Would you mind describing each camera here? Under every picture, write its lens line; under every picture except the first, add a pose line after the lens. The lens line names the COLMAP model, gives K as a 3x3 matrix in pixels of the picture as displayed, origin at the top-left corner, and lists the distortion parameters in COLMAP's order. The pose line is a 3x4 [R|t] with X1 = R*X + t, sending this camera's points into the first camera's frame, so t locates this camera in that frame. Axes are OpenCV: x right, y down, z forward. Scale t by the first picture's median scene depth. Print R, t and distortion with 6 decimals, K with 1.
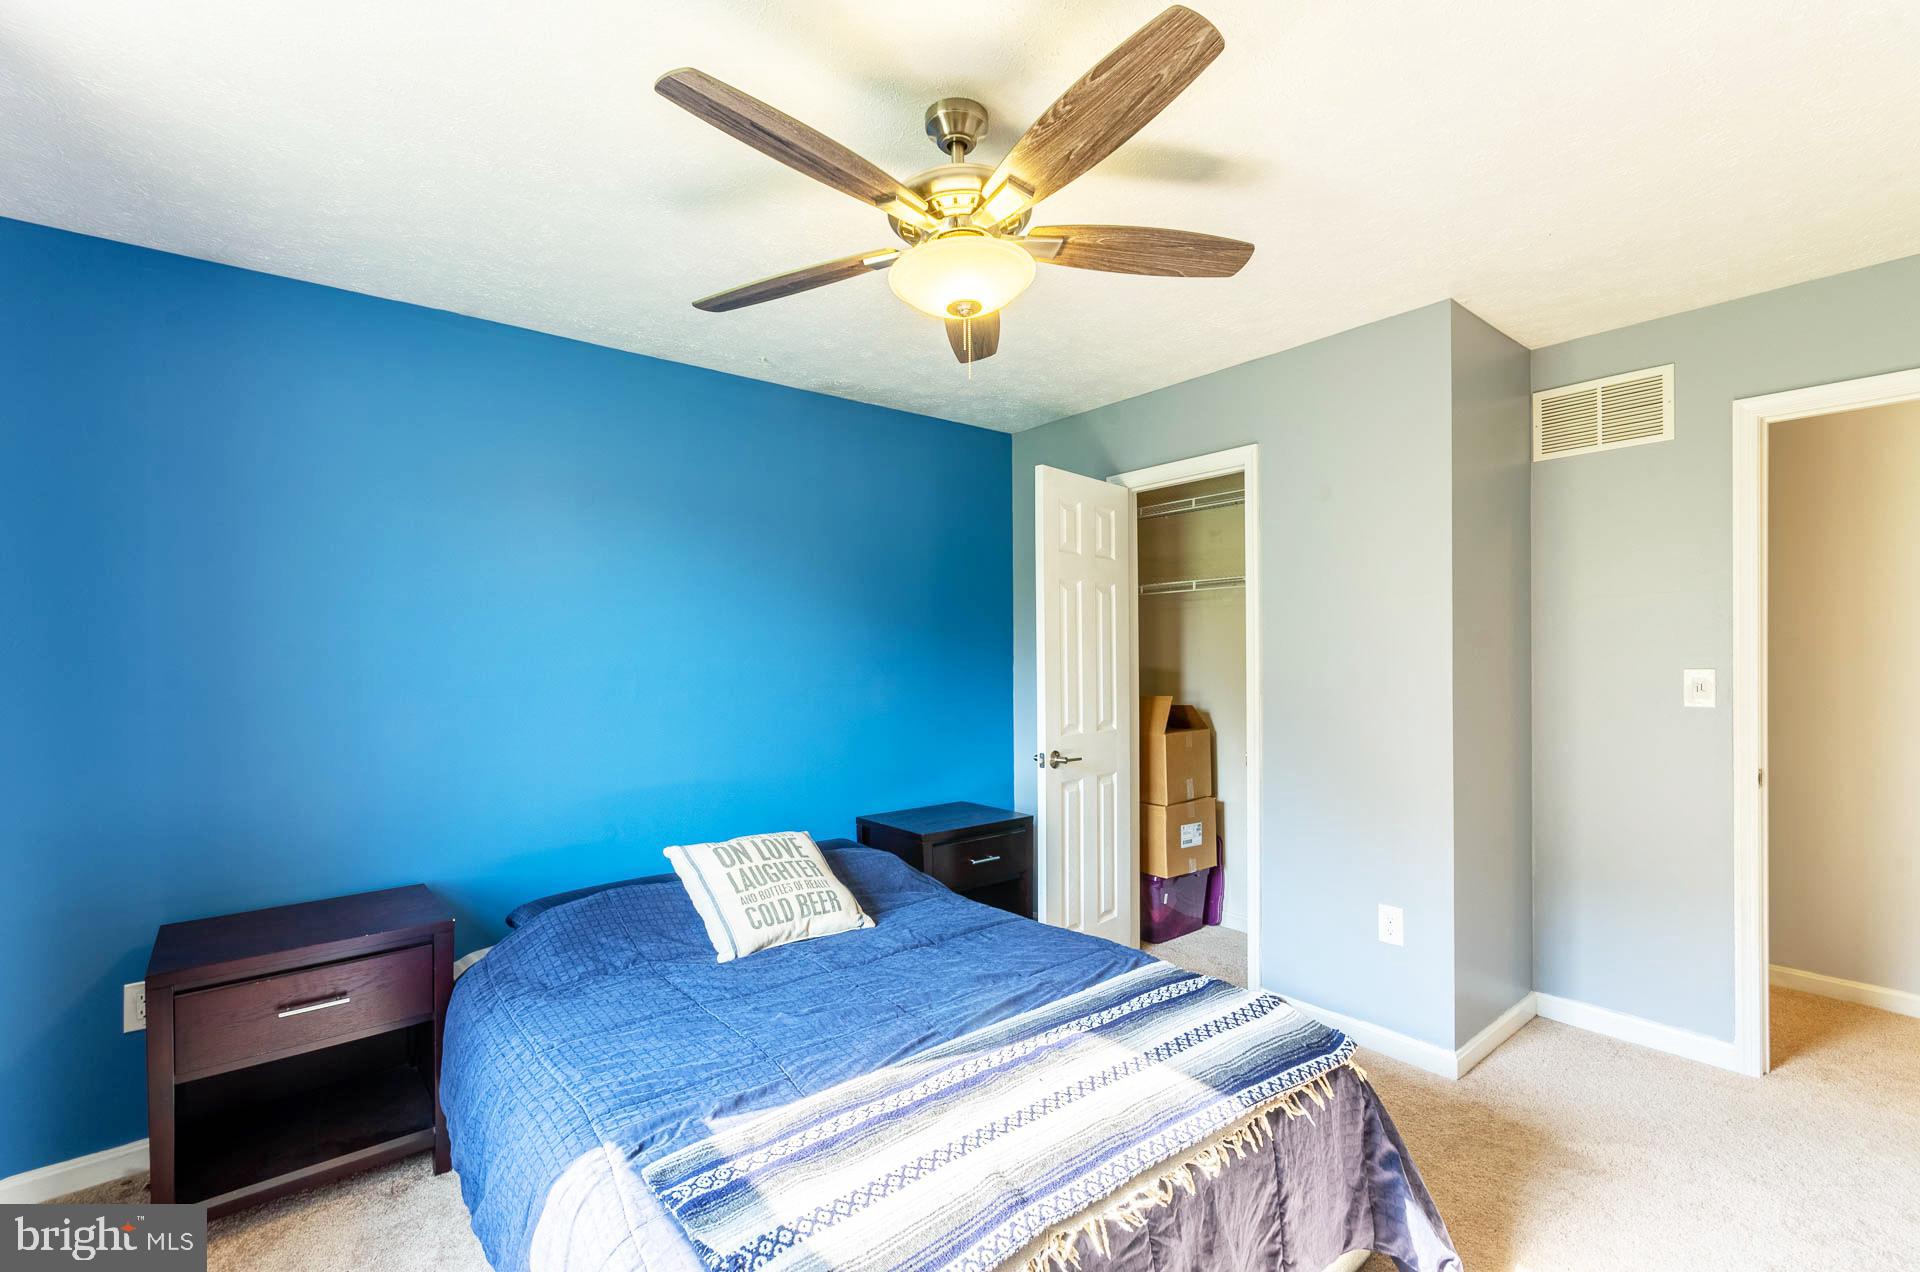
lens RADIAL K [[843.4, 0, 967.0], [0, 843.4, 655.6], [0, 0, 1]] dist [-0.000616, 0.001664]
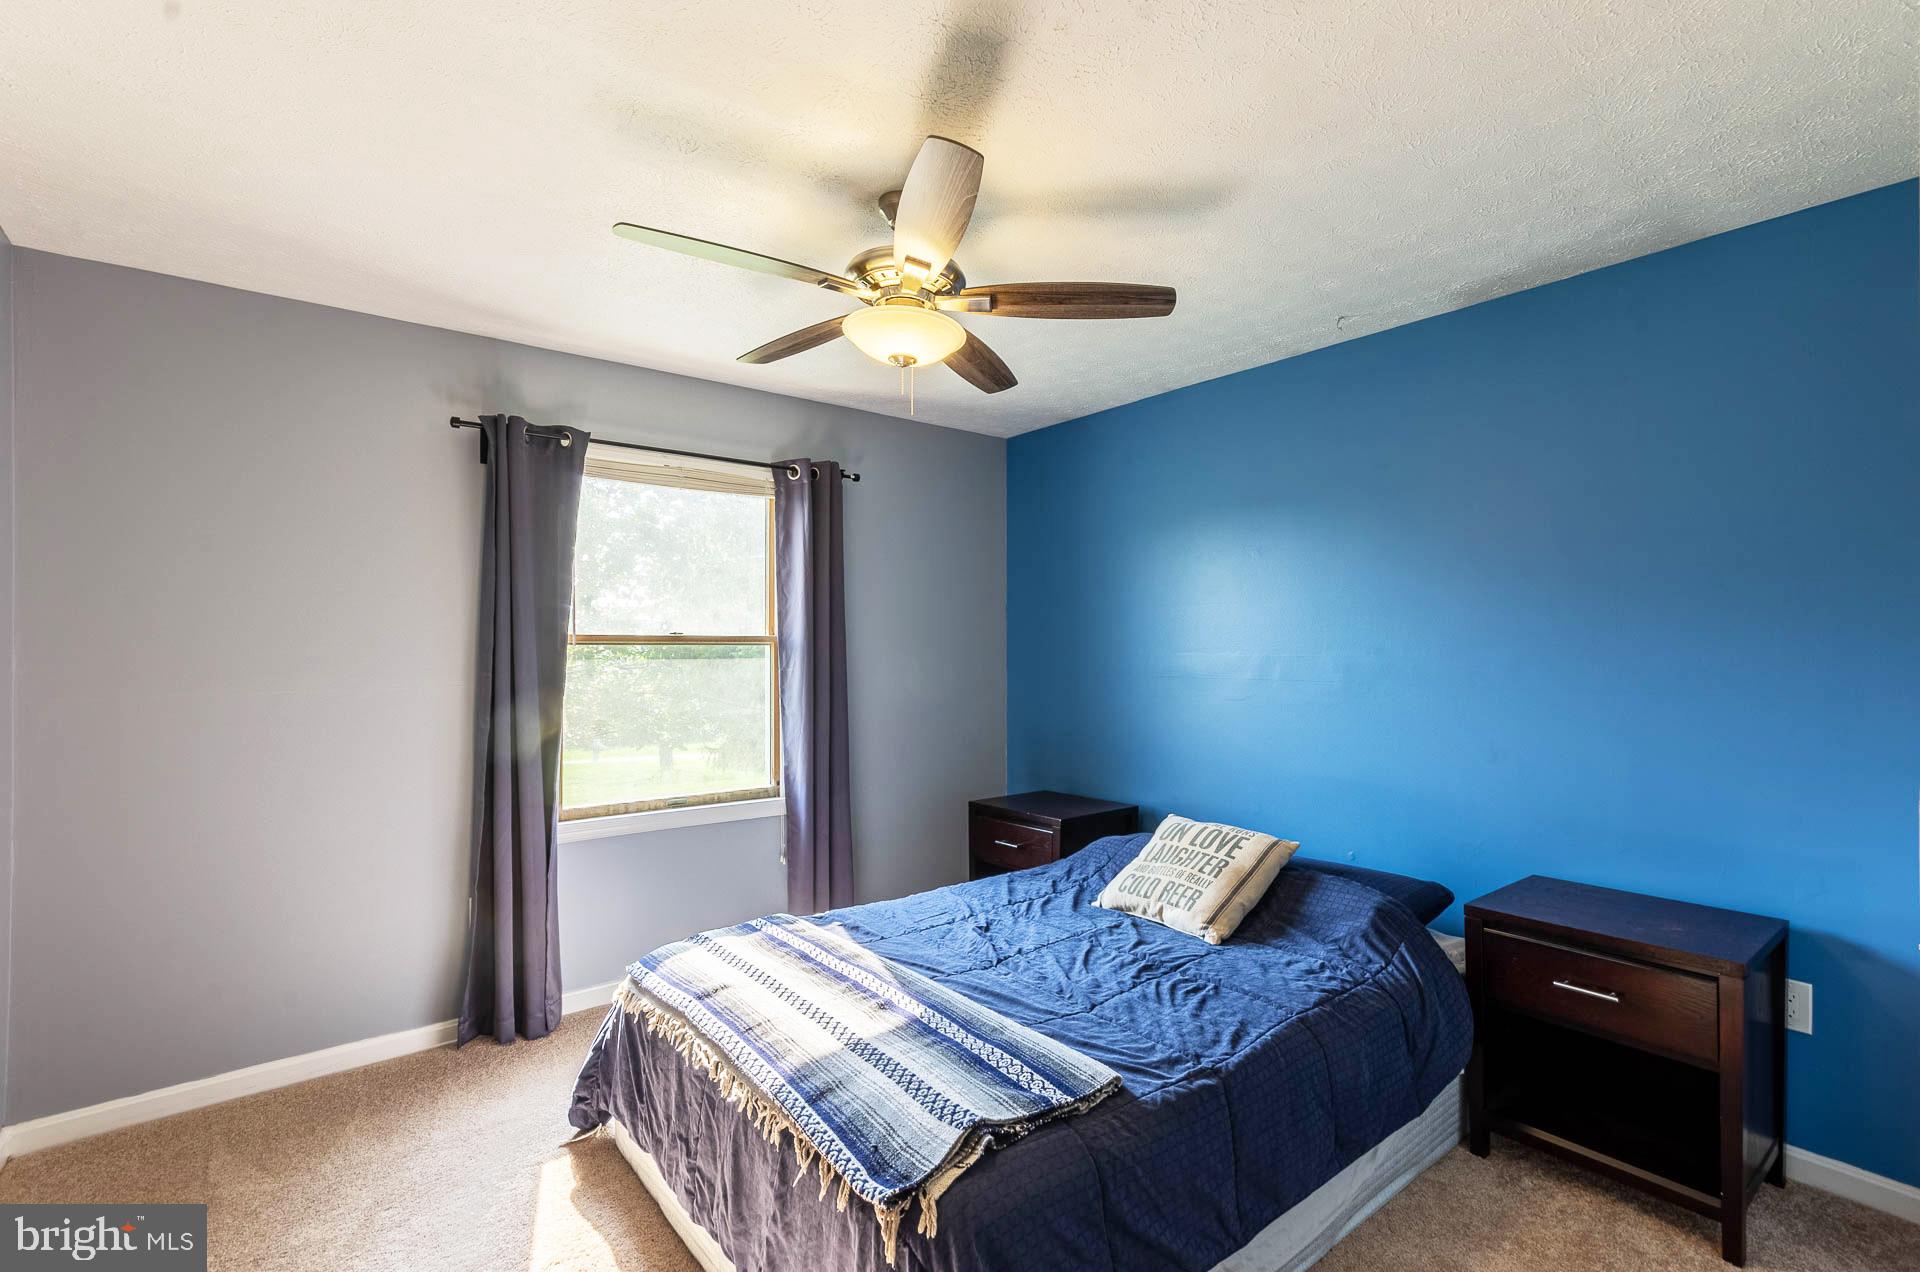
lens RADIAL K [[843.4, 0, 965.1], [0, 843.4, 636.1], [0, 0, 1]] dist [-0.000616, 0.001664]
pose [[-0.000101, -0.008825, -0.999961, 1.212930], [0.002405, 0.999958, -0.008825, -0.007438], [0.999997, -0.002405, -0.000080, 1.105213]]
